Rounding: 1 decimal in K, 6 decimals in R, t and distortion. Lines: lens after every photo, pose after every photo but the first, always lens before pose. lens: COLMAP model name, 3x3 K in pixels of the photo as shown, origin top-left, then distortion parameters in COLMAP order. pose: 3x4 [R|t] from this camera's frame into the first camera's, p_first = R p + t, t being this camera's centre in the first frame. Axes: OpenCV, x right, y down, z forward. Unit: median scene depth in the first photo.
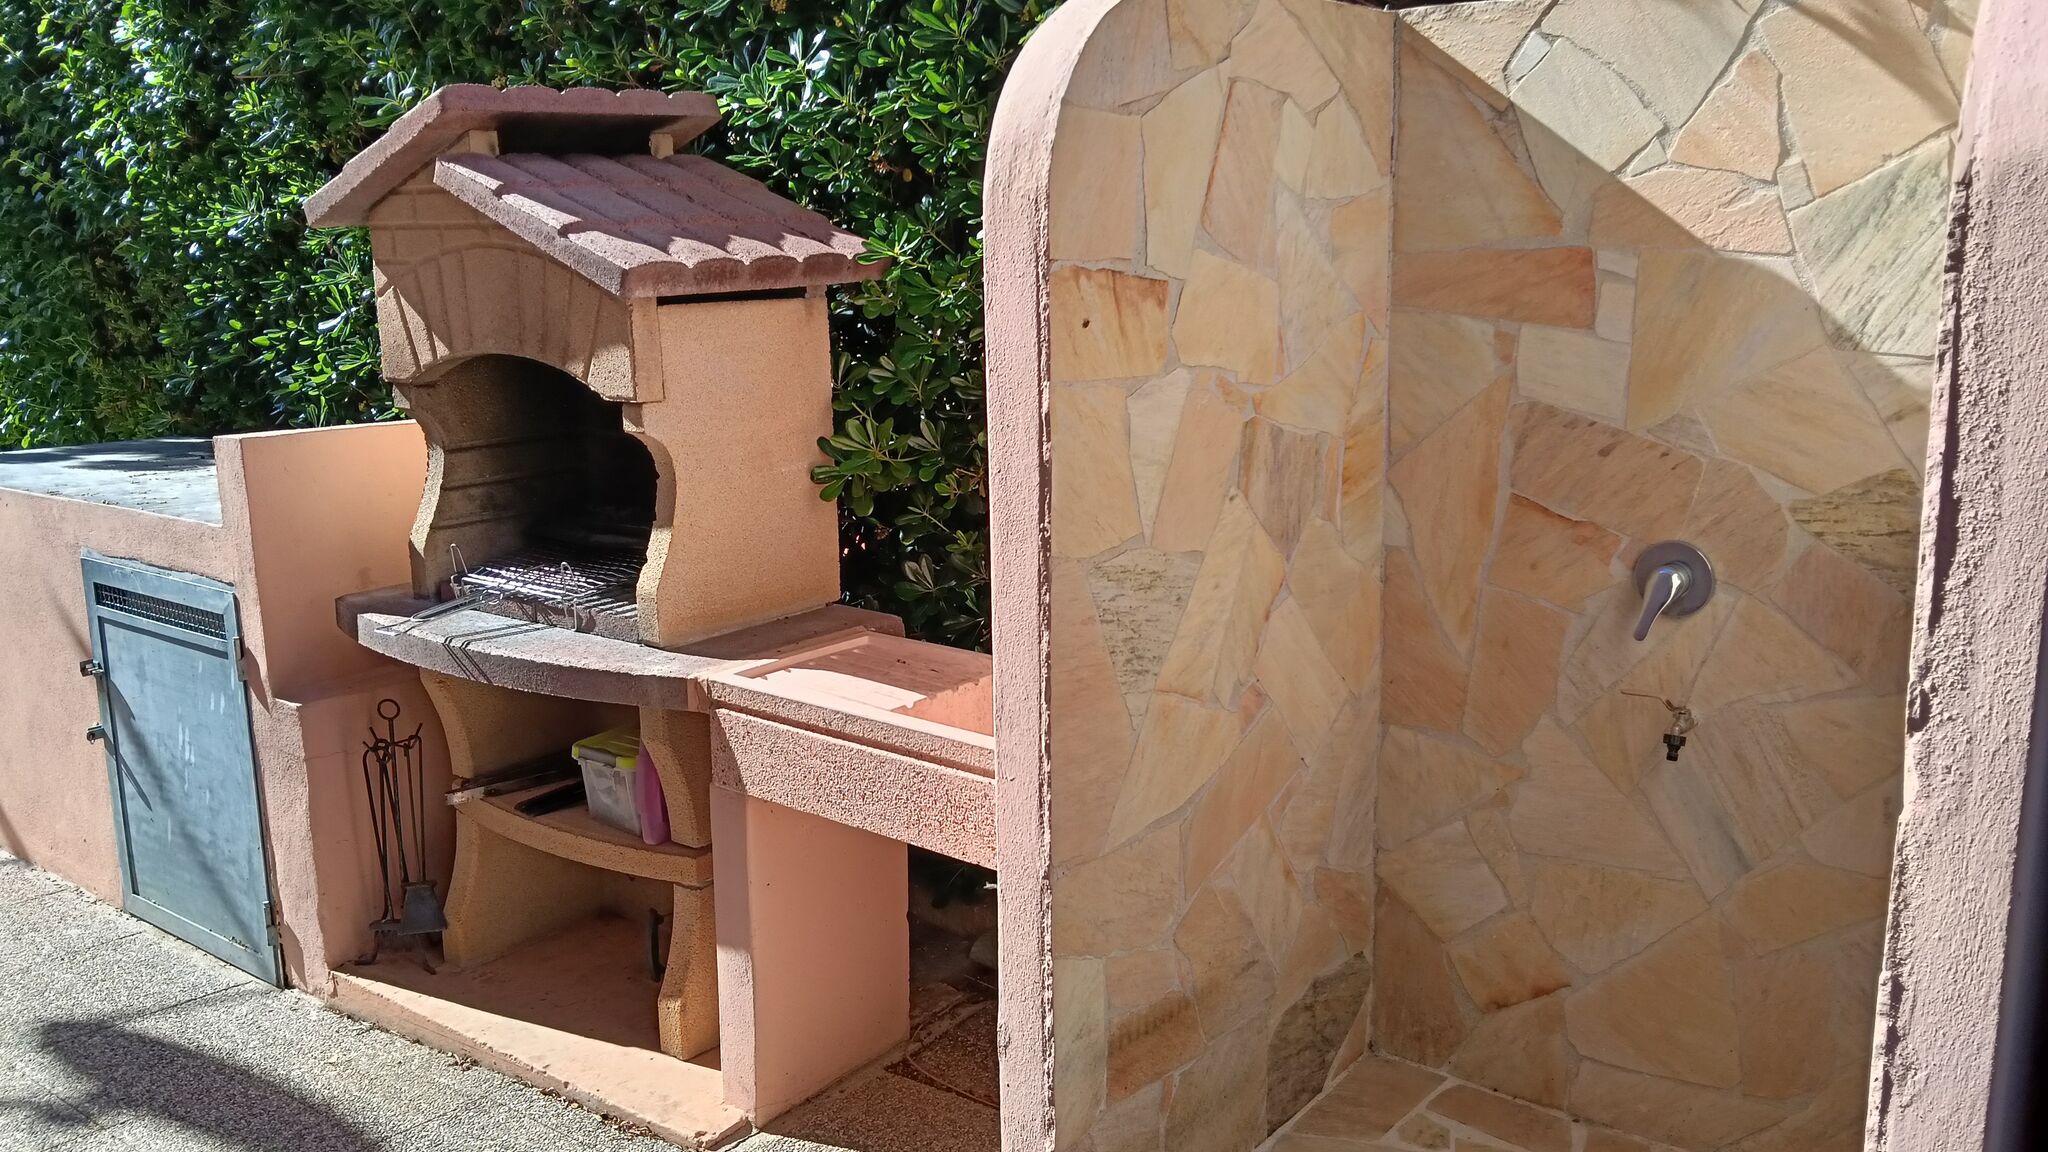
lens RADIAL K [[1709.8, 0, 1029.6], [0, 1709.8, 575.2], [0, 0, 1]] dist [0.126780, -0.219252]
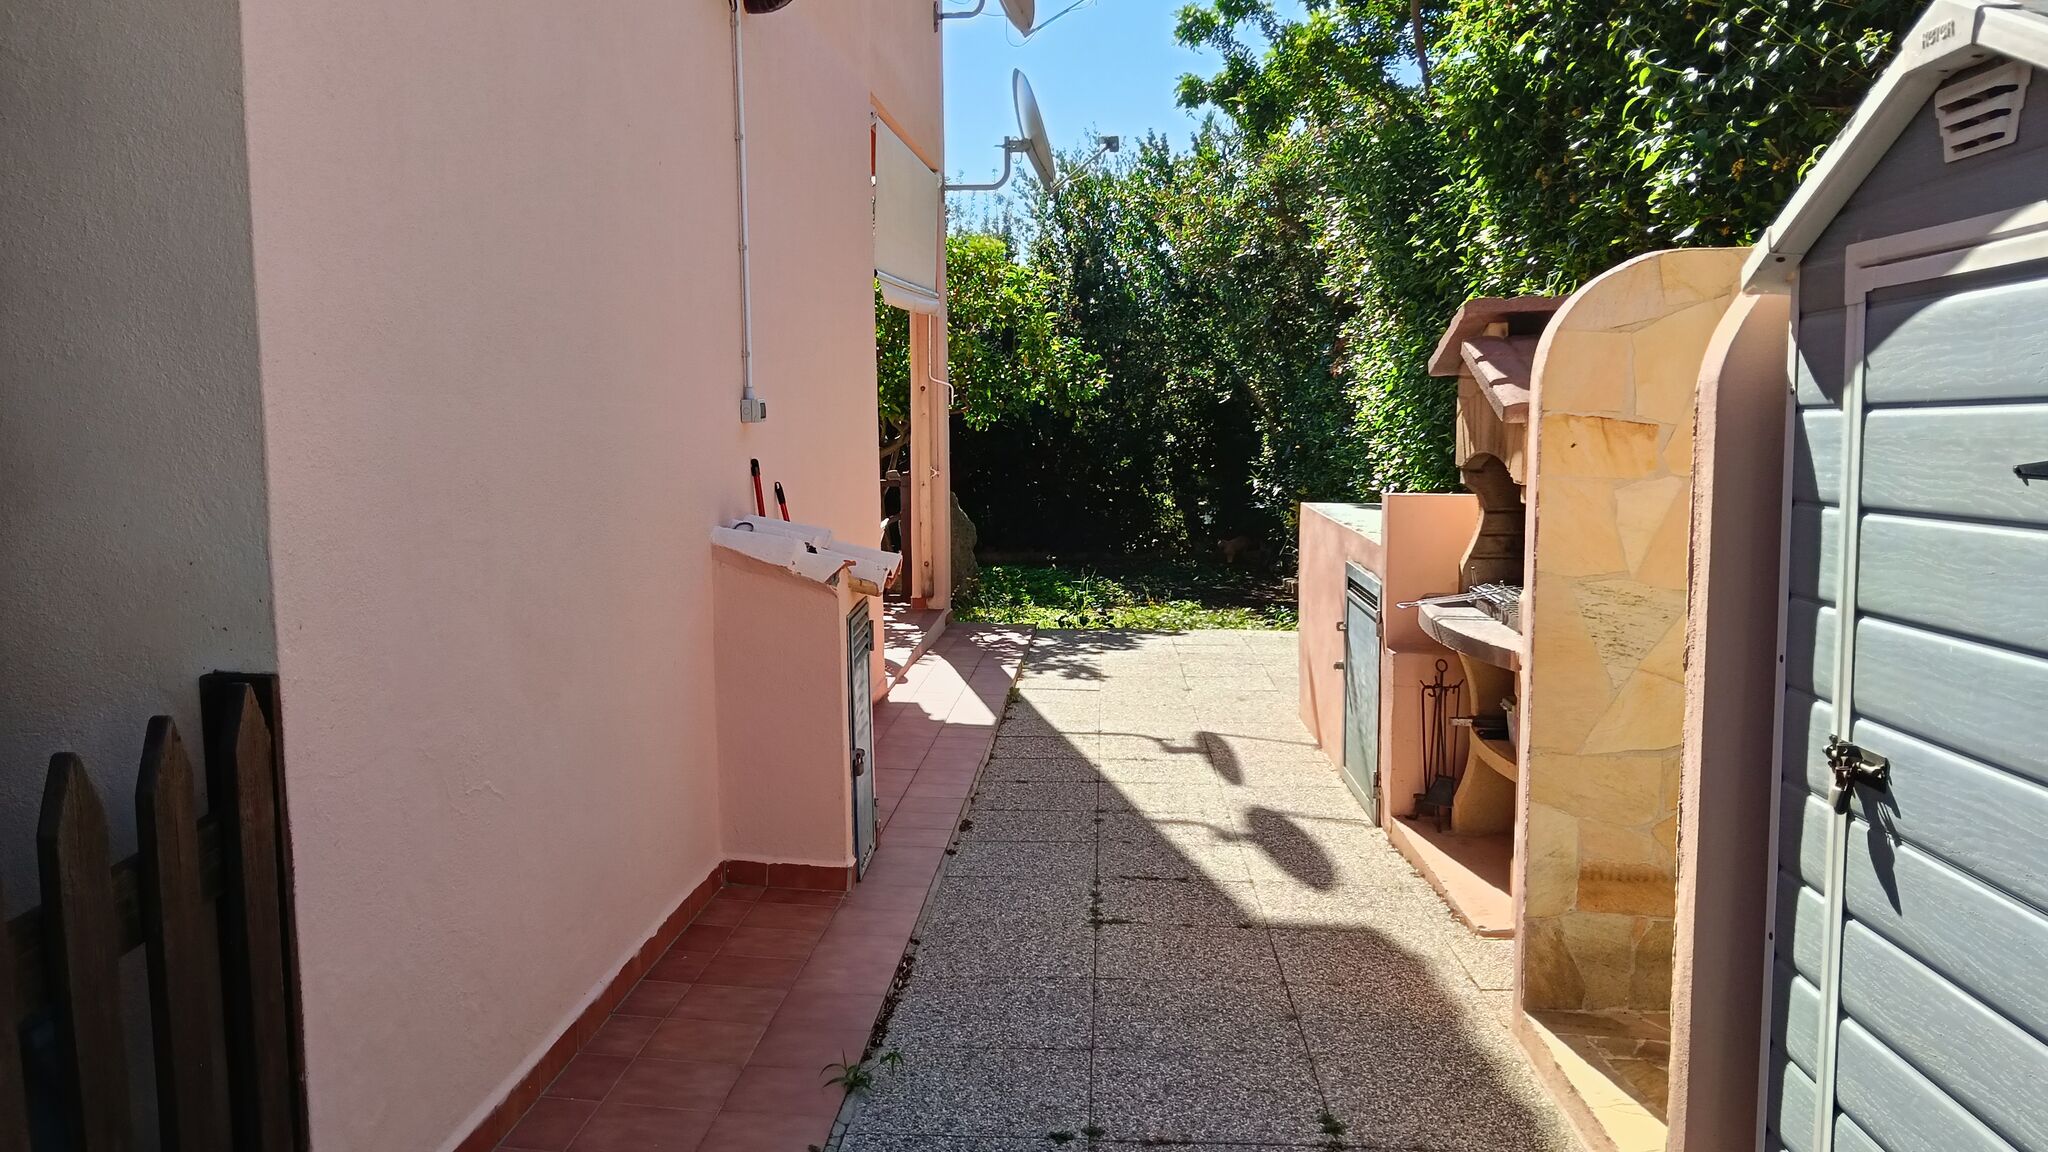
lens RADIAL K [[1718.7, 0, 1024.0], [0, 1718.7, 576.0], [0, 0, 1]] dist [0.128150, -0.213748]
pose [[0.614308, 0.116612, -0.780402, 0.744377], [-0.166076, 0.985973, 0.016600, 0.036415], [0.771392, 0.119409, 0.625057, -0.382767]]
